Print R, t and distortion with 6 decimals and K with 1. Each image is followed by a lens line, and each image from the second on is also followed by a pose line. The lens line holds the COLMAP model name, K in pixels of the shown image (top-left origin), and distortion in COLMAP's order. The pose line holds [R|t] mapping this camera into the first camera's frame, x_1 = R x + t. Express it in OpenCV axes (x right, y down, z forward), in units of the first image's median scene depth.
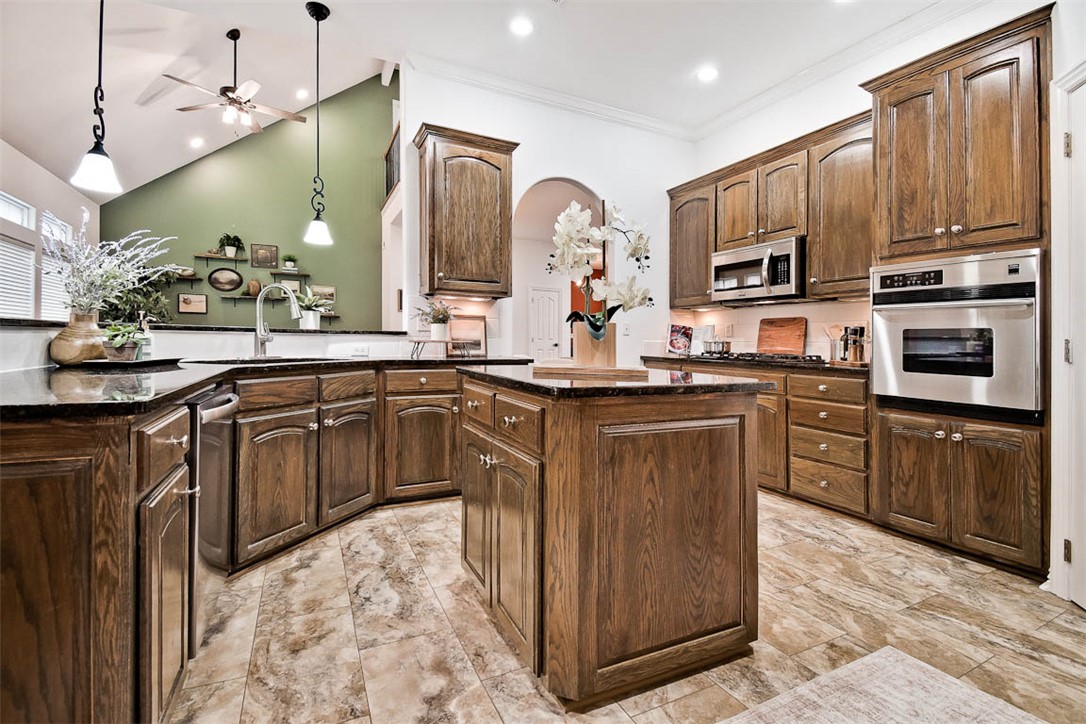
lens RADIAL K [[489.8, 0, 554.0], [0, 489.8, 345.8], [0, 0, 1]] dist [-0.000705, -0.000216]
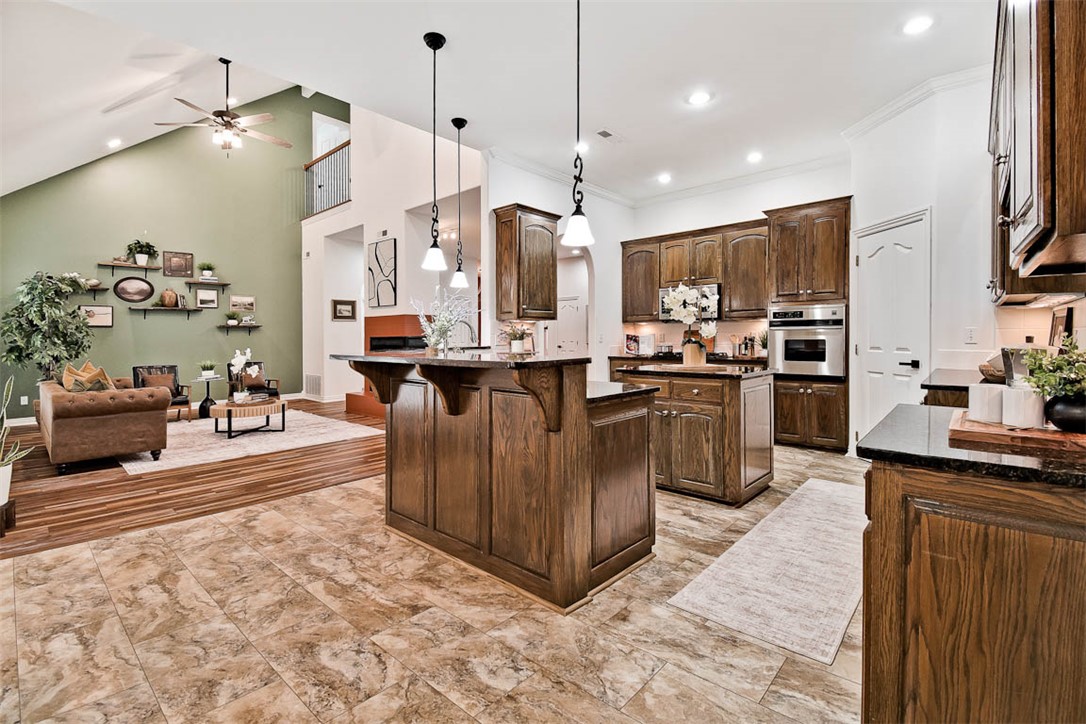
lens RADIAL K [[485.8, 0, 559.5], [0, 485.8, 350.6], [0, 0, 1]] dist [0.017801, -0.019795]
pose [[0.922662, -0.035917, 0.383933, -0.575886], [0.028206, 0.999272, 0.025699, -0.042383], [-0.384577, -0.012882, 0.923003, -0.306233]]
